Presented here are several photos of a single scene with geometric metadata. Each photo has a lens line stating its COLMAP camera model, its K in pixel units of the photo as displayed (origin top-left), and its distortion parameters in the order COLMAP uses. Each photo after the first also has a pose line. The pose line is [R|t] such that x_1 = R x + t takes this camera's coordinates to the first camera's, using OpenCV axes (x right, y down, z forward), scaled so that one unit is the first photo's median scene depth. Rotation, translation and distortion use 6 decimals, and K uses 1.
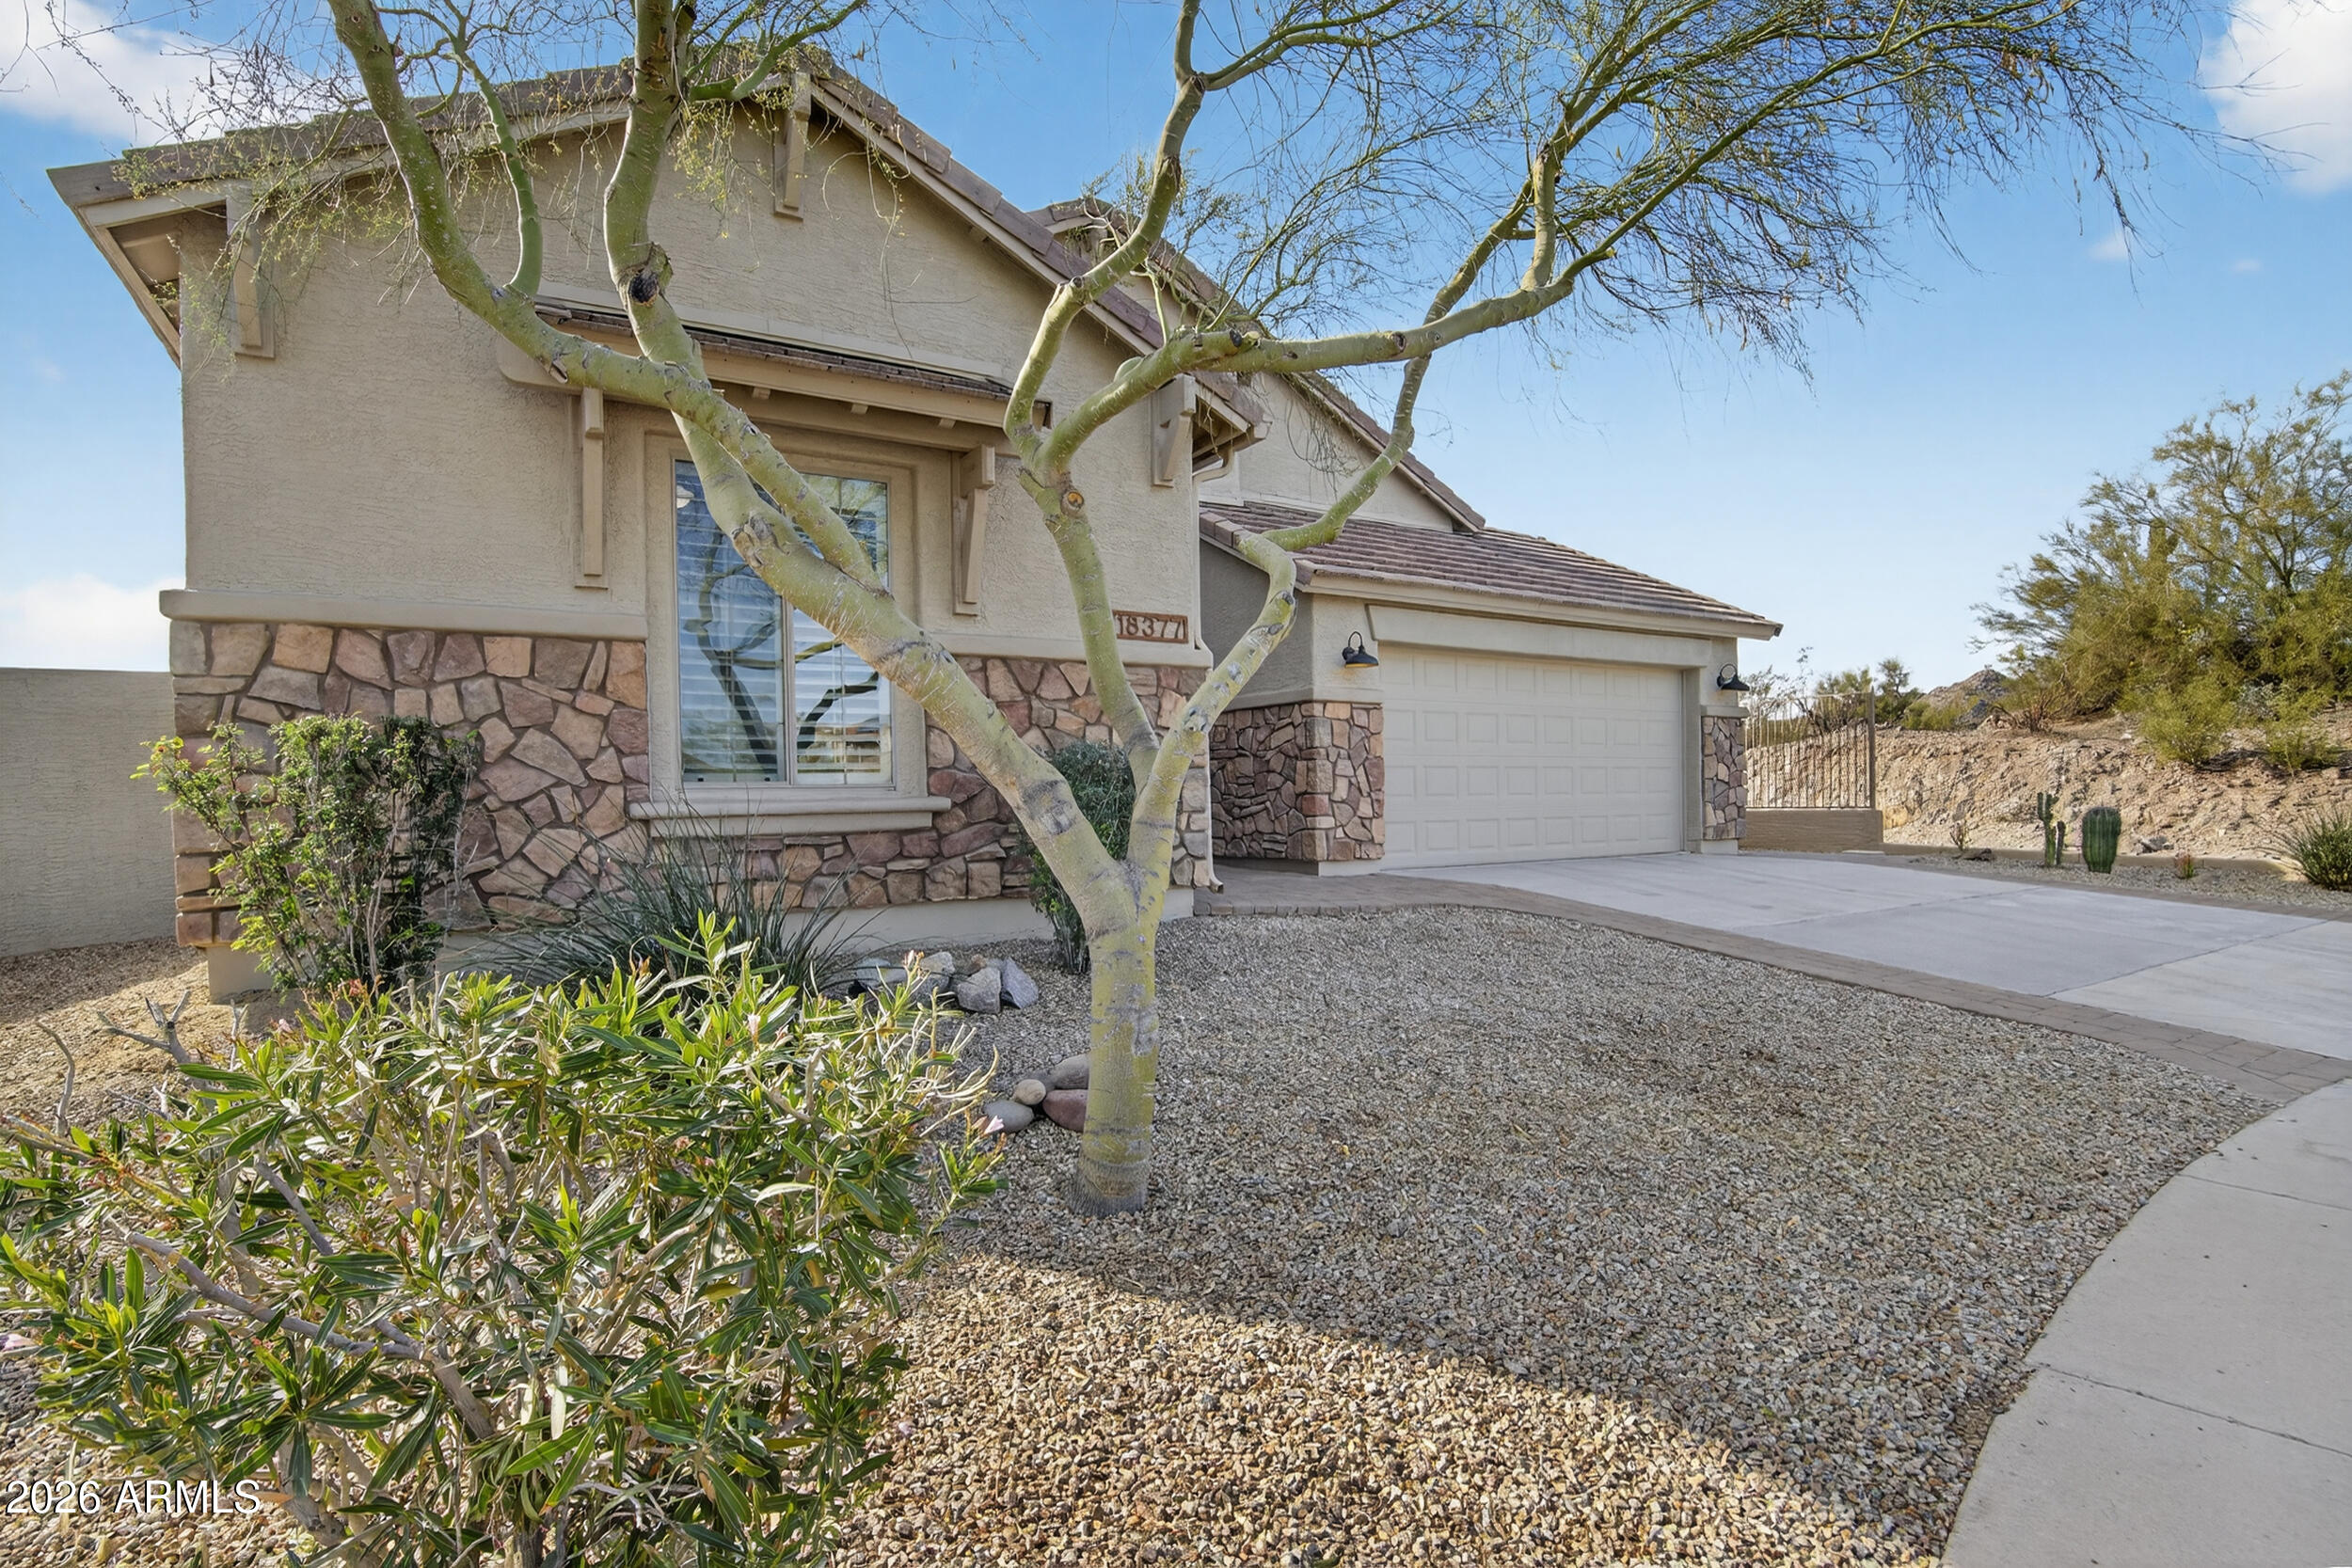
lens RADIAL K [[1104.5, 0, 1177.5], [0, 1104.5, 800.0], [0, 0, 1]] dist [-0.022717, 0.000794]
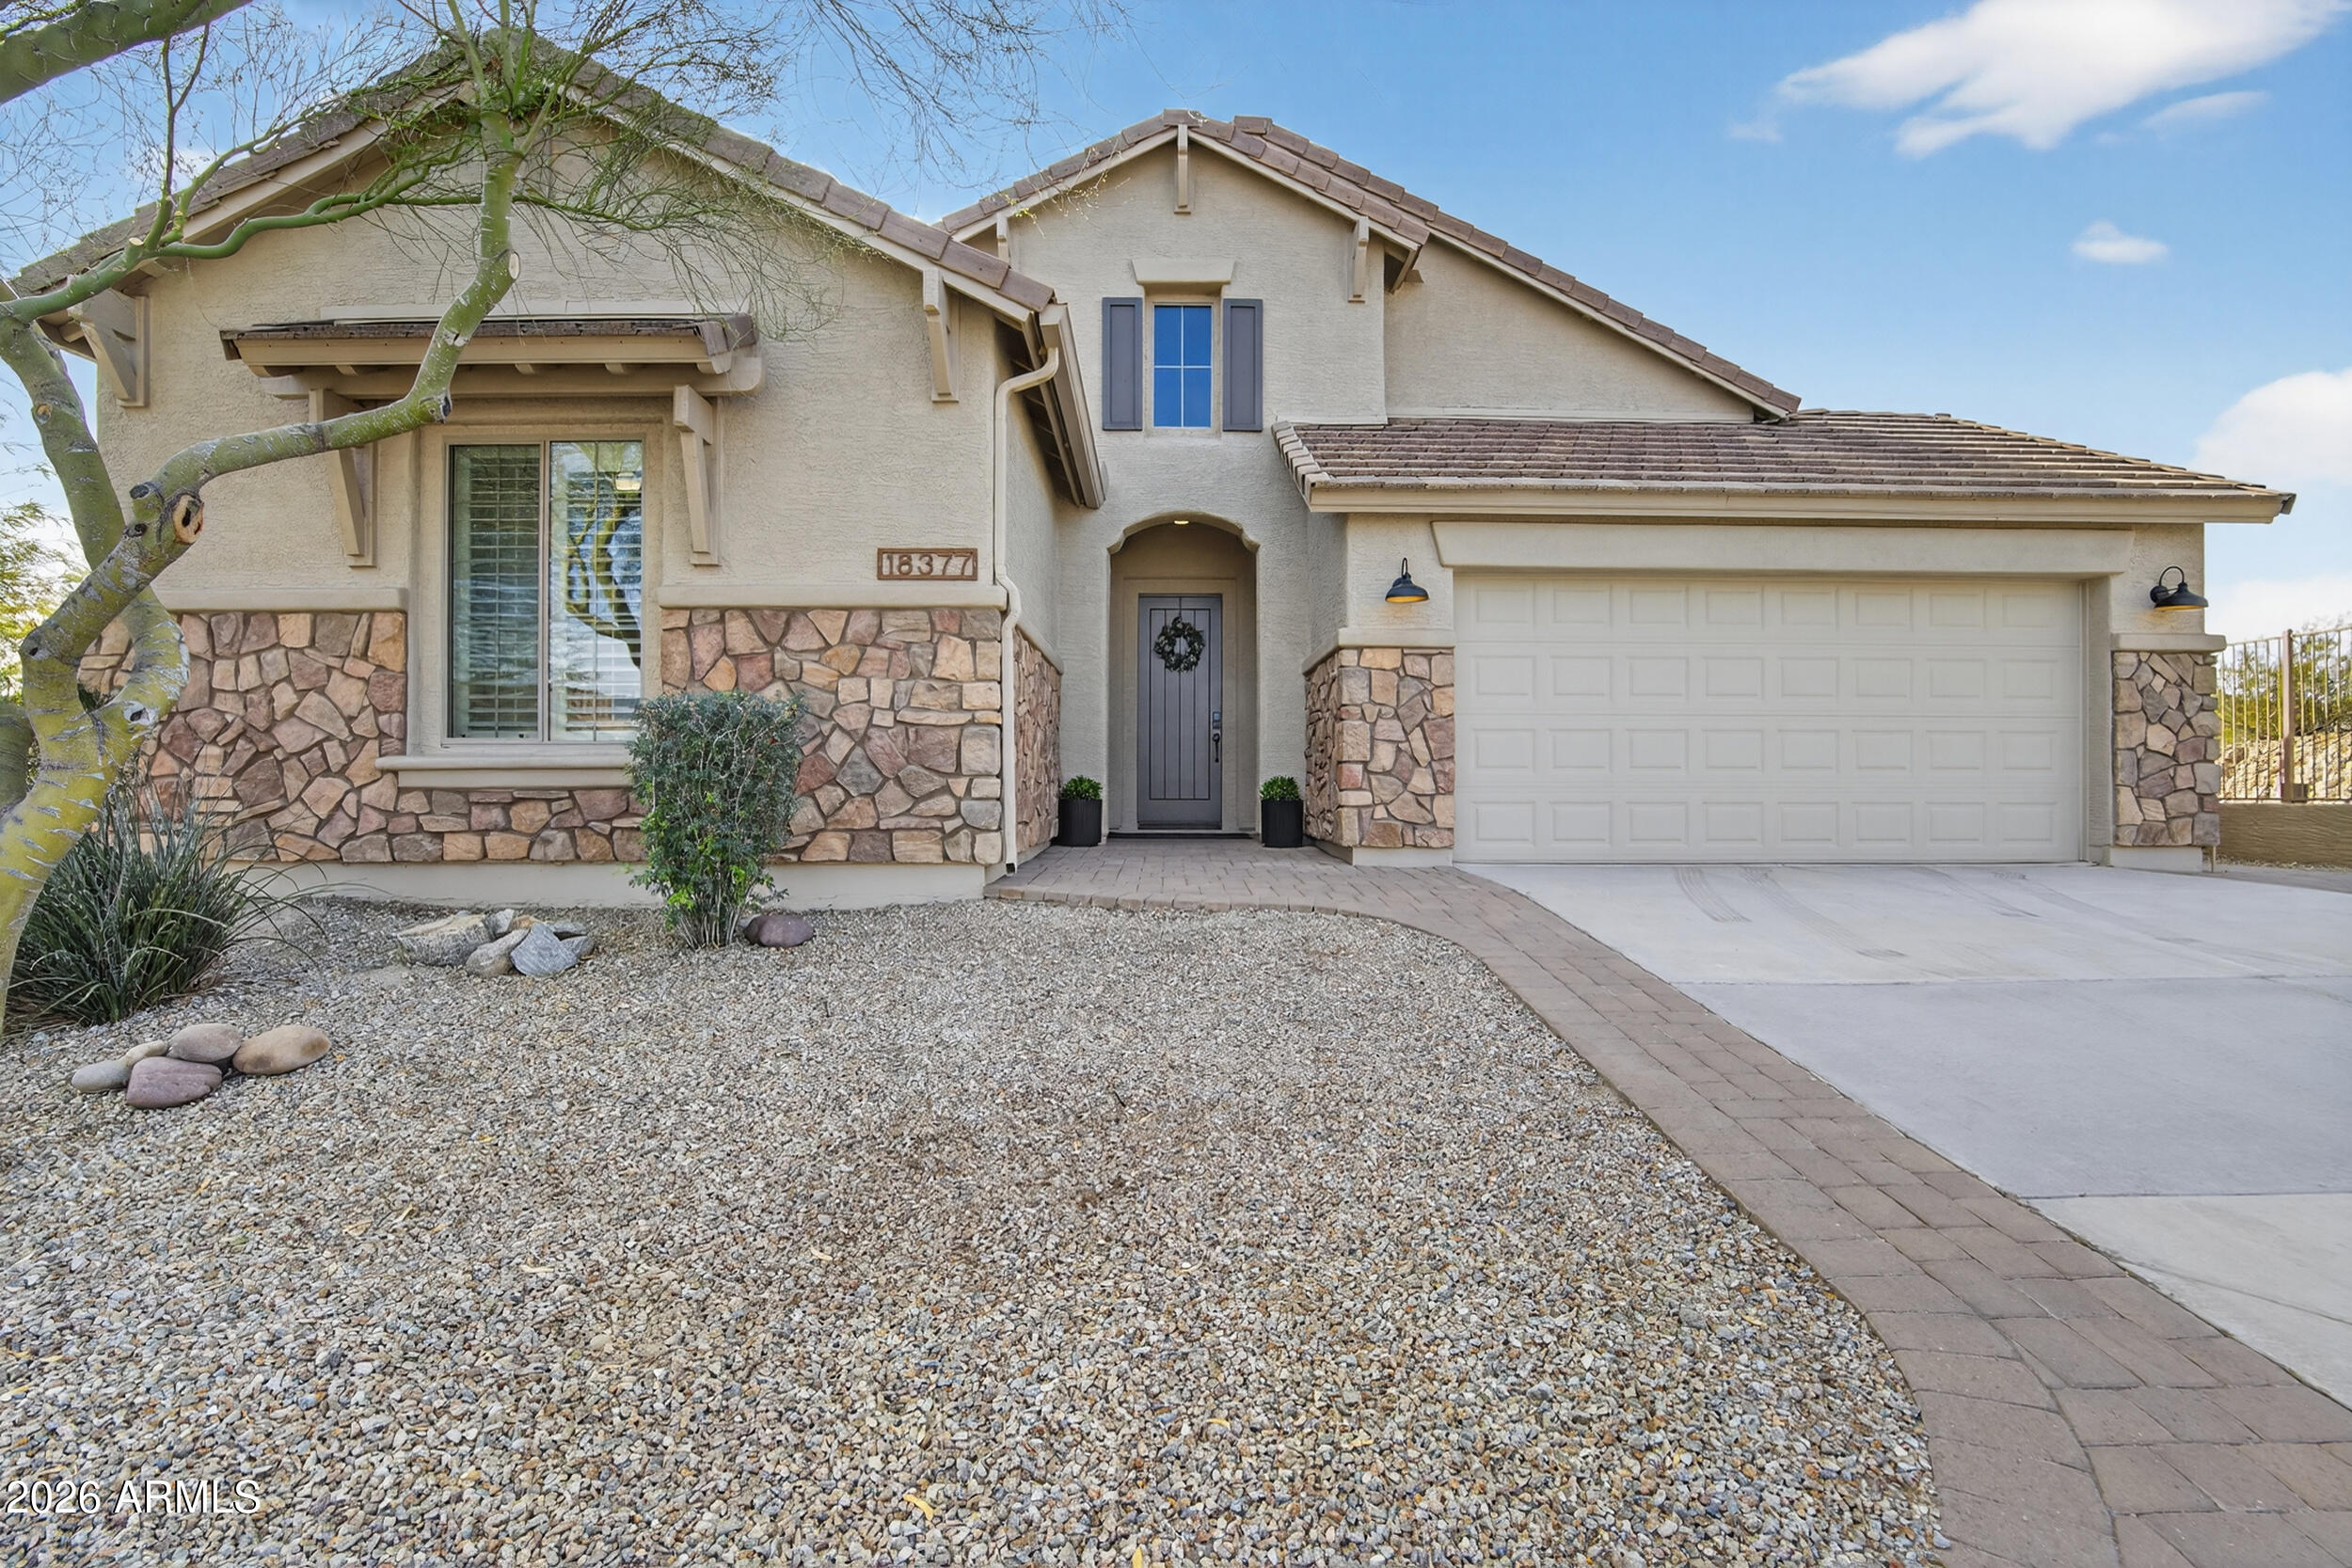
lens RADIAL K [[1091.6, 0, 1190.2], [0, 1091.6, 784.2], [0, 0, 1]] dist [-0.026077, -0.000074]
pose [[0.866295, 0.015808, -0.499282, 0.603460], [-0.014960, 0.999872, 0.005699, 0.010232], [0.499308, 0.002532, 0.866421, 0.363283]]
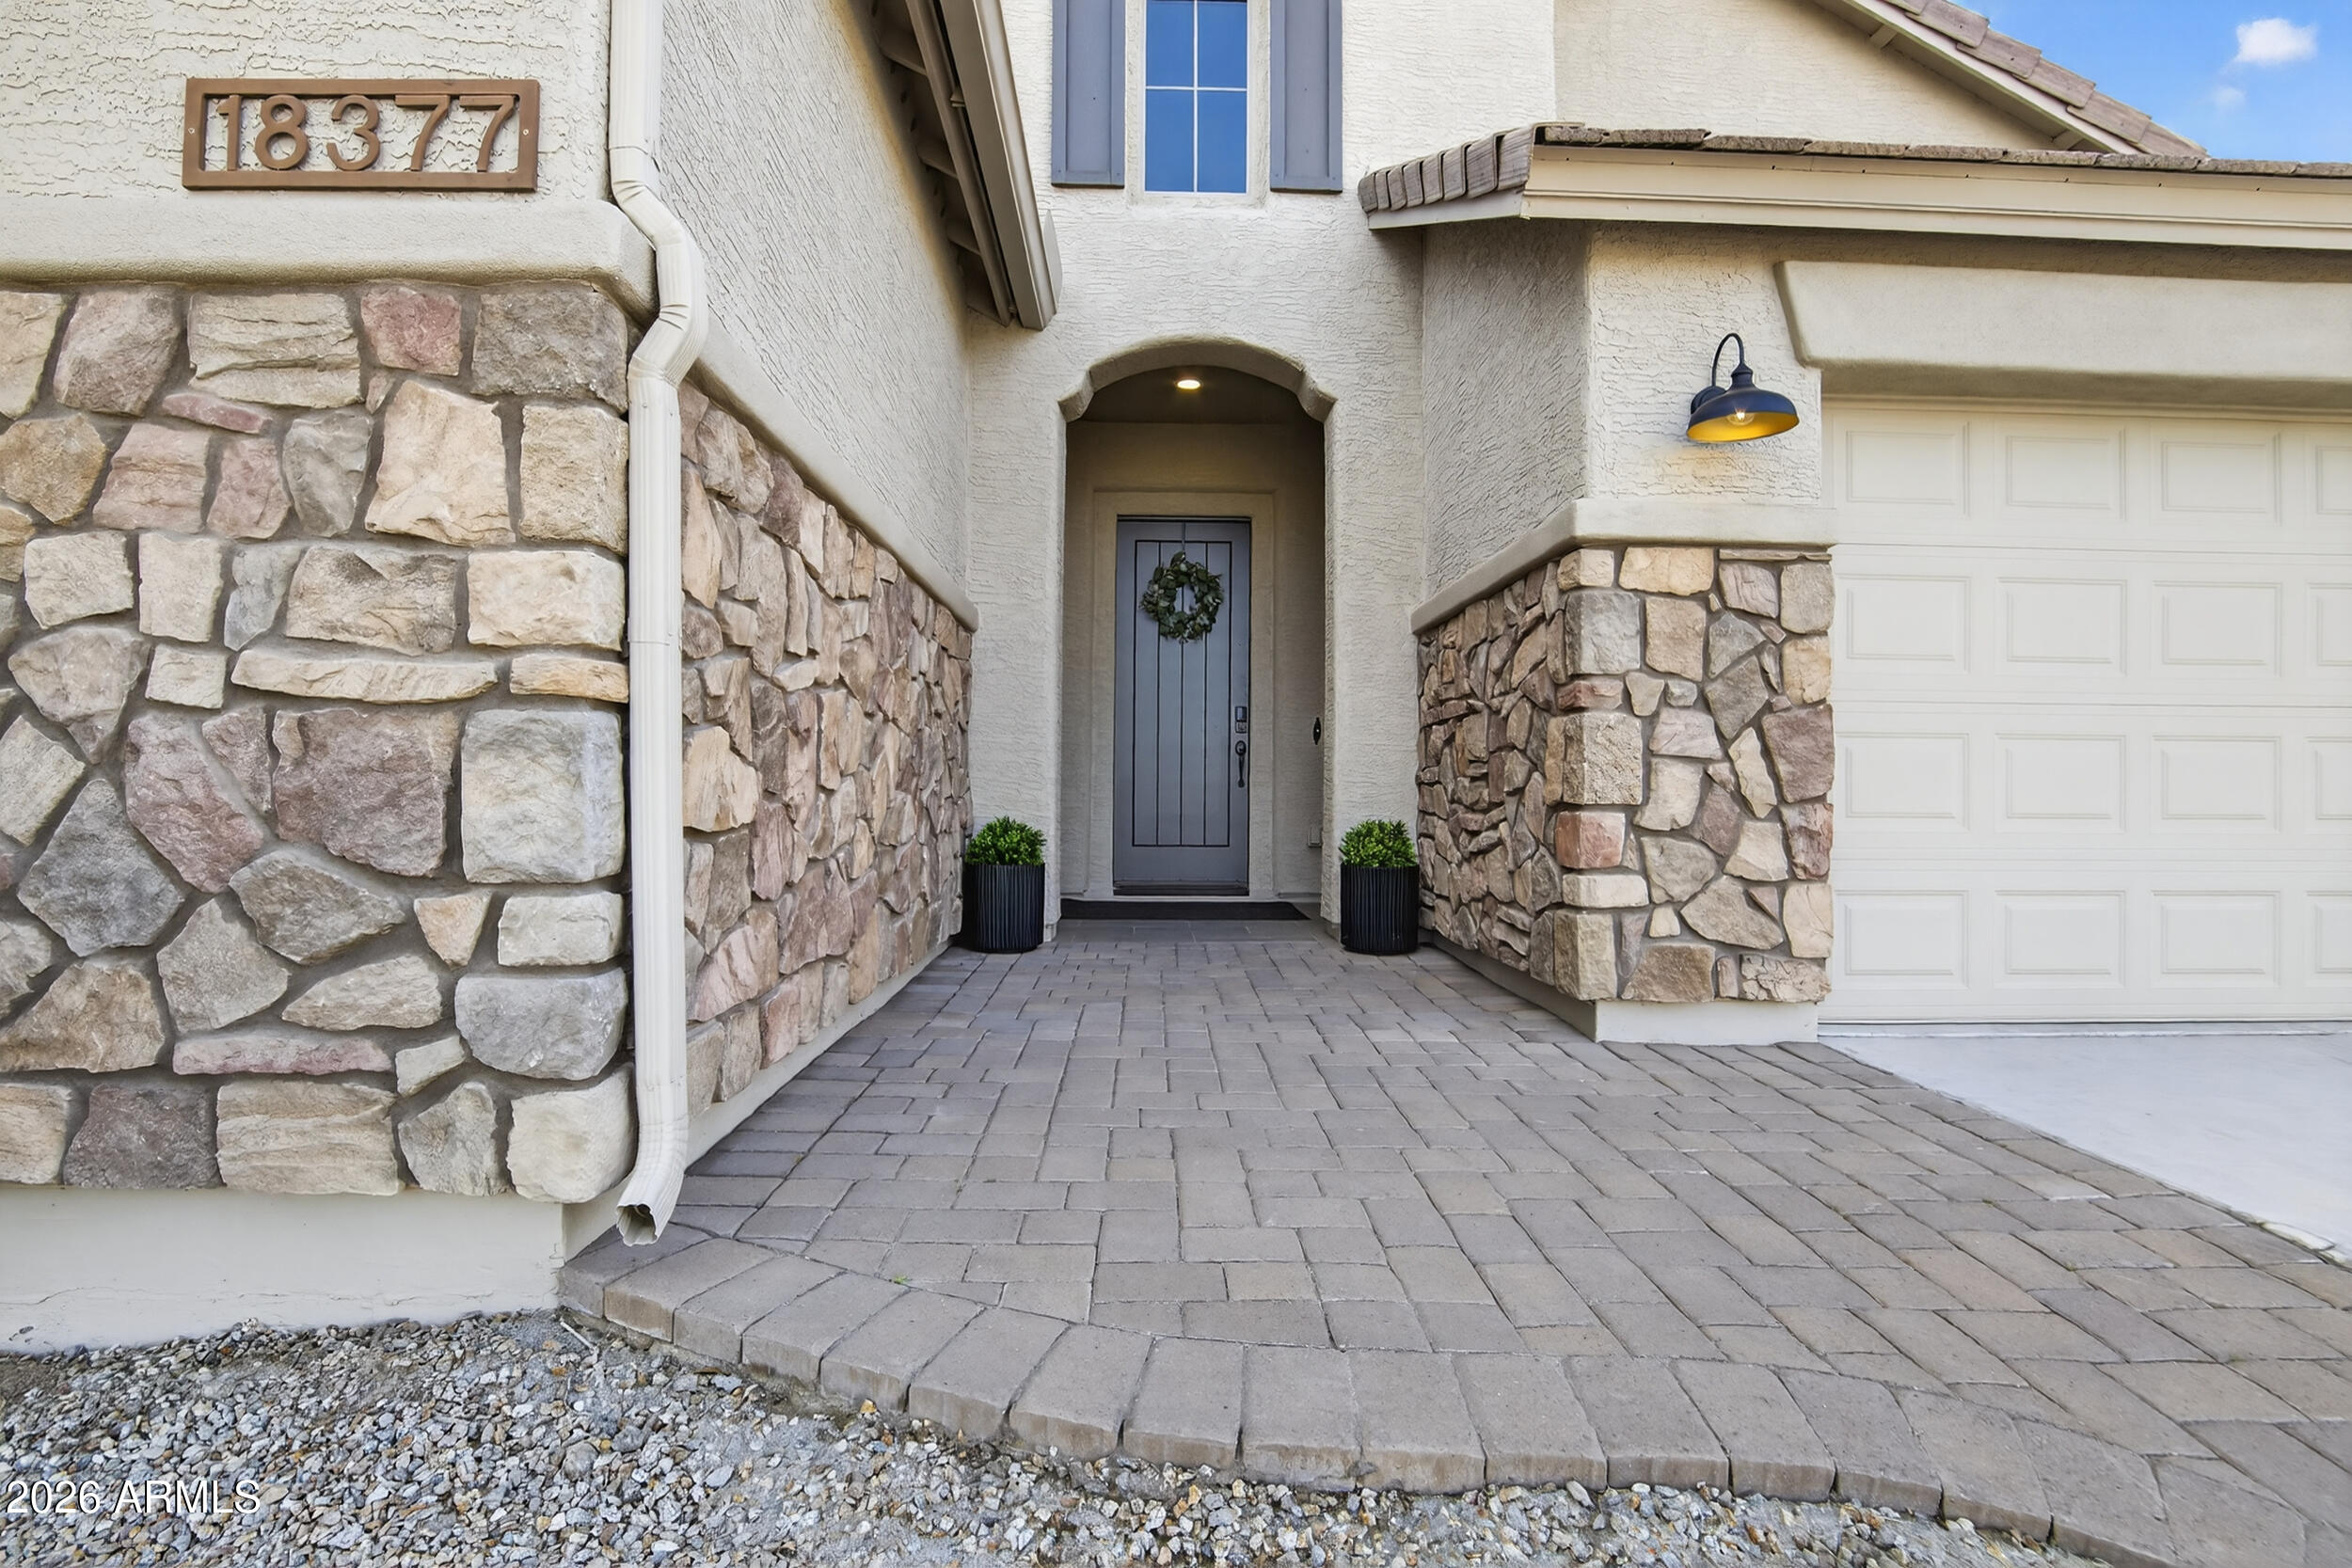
lens RADIAL K [[1104.5, 0, 1177.5], [0, 1104.5, 800.0], [0, 0, 1]] dist [-0.022717, 0.000794]
pose [[0.868551, 0.022898, -0.495070, 0.264770], [-0.019680, 0.999738, 0.011714, -0.013890], [0.495208, -0.000431, 0.868774, 0.898815]]
